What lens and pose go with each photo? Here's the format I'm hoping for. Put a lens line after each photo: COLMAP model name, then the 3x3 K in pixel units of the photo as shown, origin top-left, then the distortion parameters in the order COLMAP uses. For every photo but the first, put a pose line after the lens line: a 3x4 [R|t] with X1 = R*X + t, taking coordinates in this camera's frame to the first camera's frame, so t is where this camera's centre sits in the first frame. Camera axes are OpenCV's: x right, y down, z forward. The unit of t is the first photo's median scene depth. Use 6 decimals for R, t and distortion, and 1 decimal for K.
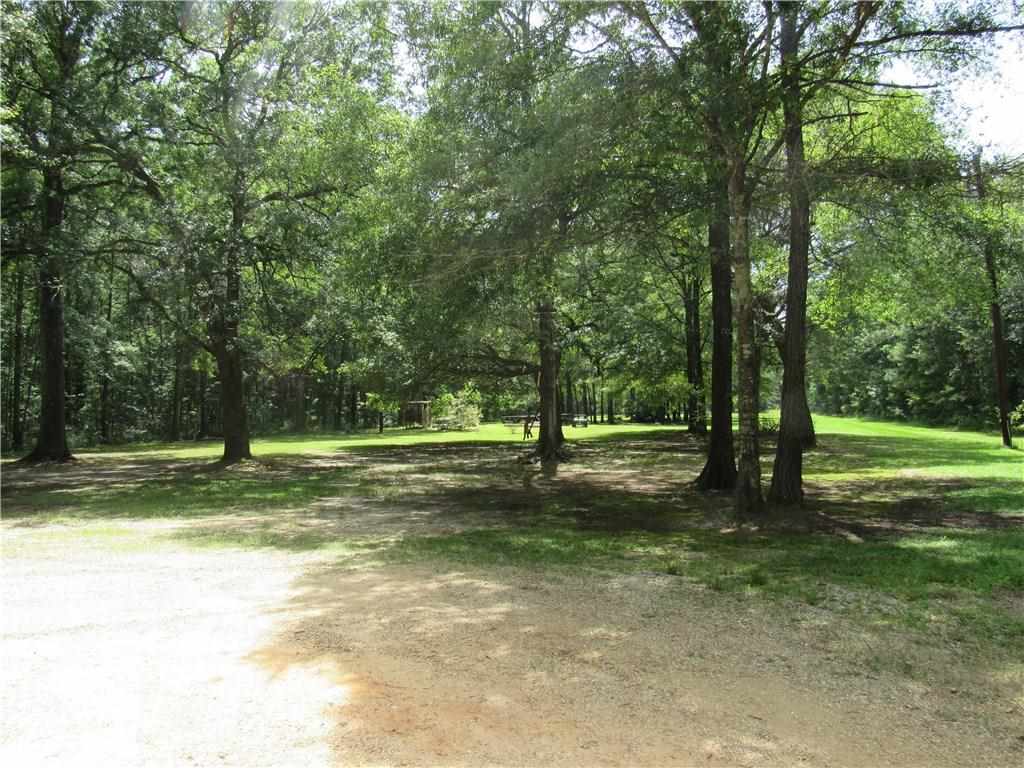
lens RADIAL K [[793.1, 0, 514.7], [0, 793.1, 385.8], [0, 0, 1]] dist [0.003473, 0.006615]
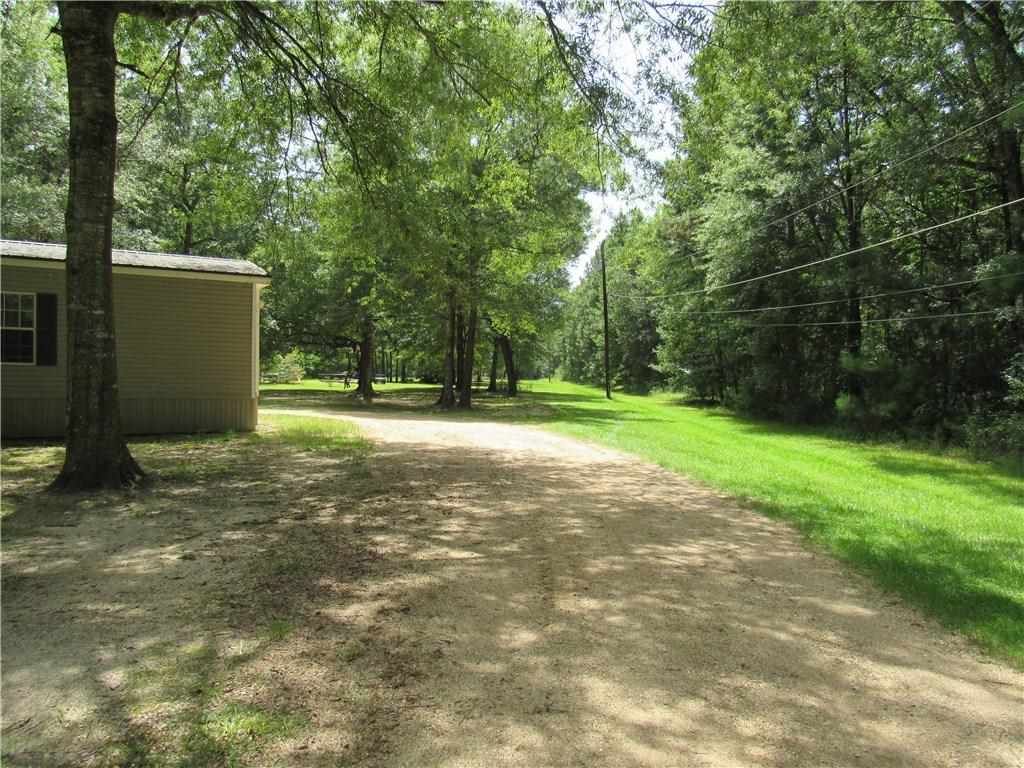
lens RADIAL K [[793.1, 0, 514.7], [0, 793.1, 385.8], [0, 0, 1]] dist [0.003473, 0.006615]
pose [[0.966476, 0.033427, 0.254572, -0.038754], [-0.044818, 0.998231, 0.039077, -0.007336], [-0.252816, -0.049176, 0.966264, -0.354860]]
